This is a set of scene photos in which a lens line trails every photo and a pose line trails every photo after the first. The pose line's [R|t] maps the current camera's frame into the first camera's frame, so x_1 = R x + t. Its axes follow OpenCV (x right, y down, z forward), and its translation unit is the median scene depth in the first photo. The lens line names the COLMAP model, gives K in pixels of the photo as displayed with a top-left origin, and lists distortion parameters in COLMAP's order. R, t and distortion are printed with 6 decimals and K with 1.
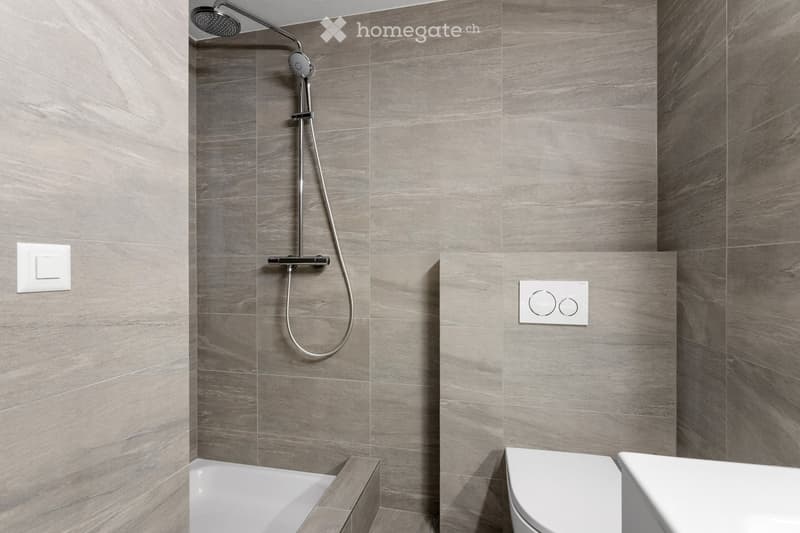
lens RADIAL K [[387.5, 0, 397.8], [0, 387.5, 268.8], [0, 0, 1]] dist [-0.003569, 0.000985]
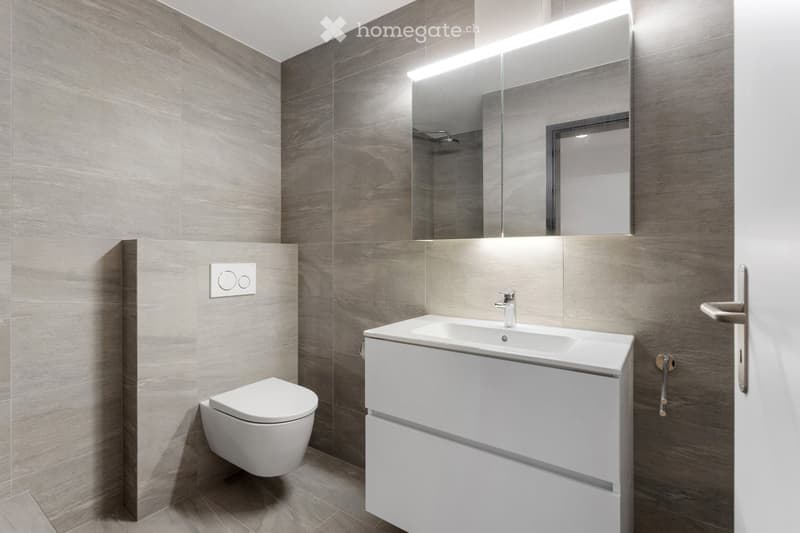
lens RADIAL K [[387.5, 0, 397.2], [0, 387.5, 260.1], [0, 0, 1]] dist [-0.003569, 0.000985]
pose [[0.364437, -0.012079, 0.931150, -0.612082], [0.005816, 0.999926, 0.010695, 0.008594], [-0.931210, 0.001518, 0.364481, -0.013575]]
